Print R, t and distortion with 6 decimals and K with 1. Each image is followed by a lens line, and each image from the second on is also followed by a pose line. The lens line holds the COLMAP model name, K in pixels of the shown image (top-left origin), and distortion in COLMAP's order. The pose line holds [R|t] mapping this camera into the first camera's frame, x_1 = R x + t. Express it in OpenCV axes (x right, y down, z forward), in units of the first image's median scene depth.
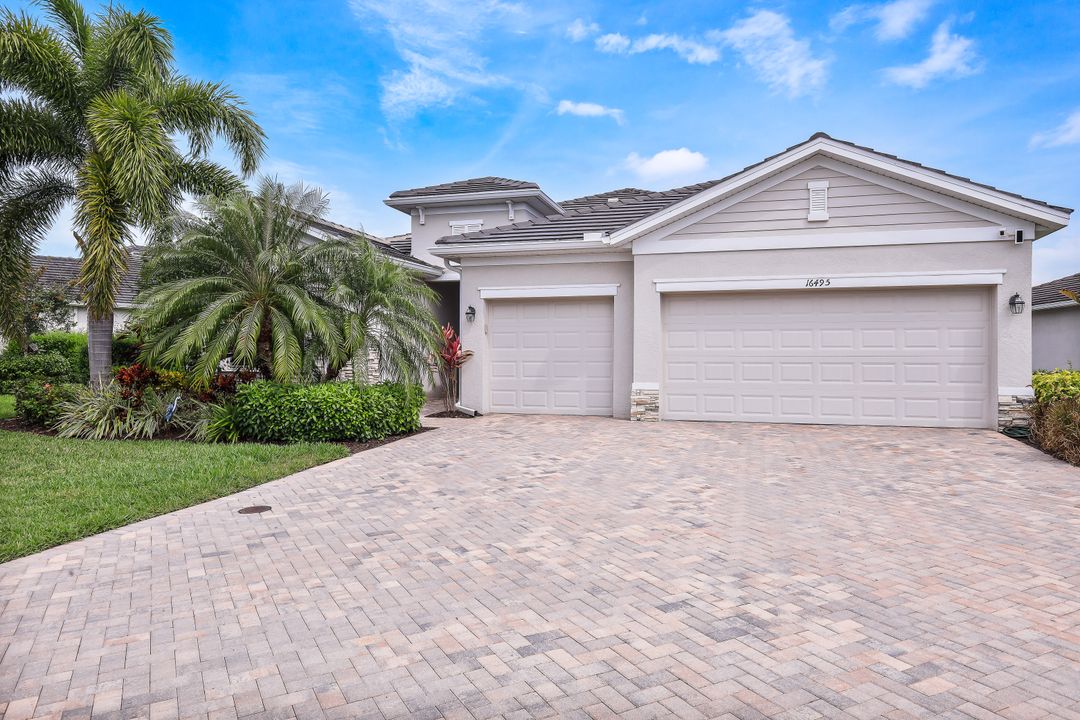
lens RADIAL K [[722.0, 0, 539.7], [0, 722.0, 360.7], [0, 0, 1]] dist [0.017045, -0.001398]
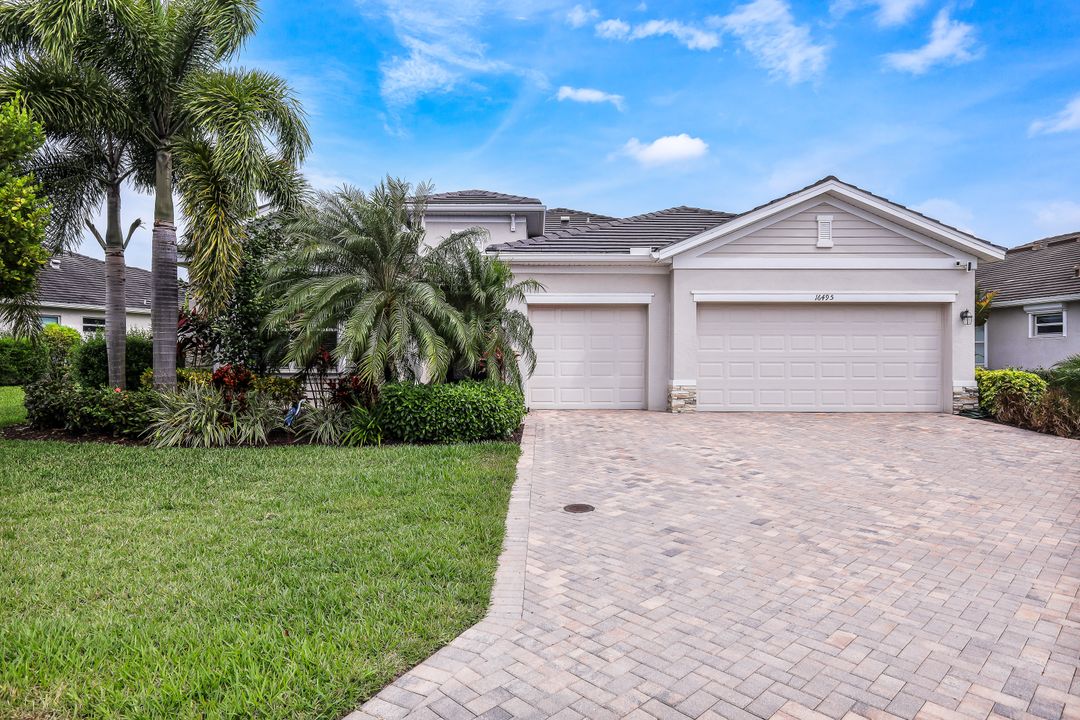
lens RADIAL K [[643.4, 0, 540.0], [0, 643.4, 359.3], [0, 0, 1]] dist [0.019996, -0.000612]
pose [[0.958061, -0.001229, 0.286561, -0.396868], [0.001687, 0.999998, -0.001351, -0.001461], [-0.286559, 0.001778, 0.958061, 0.083197]]
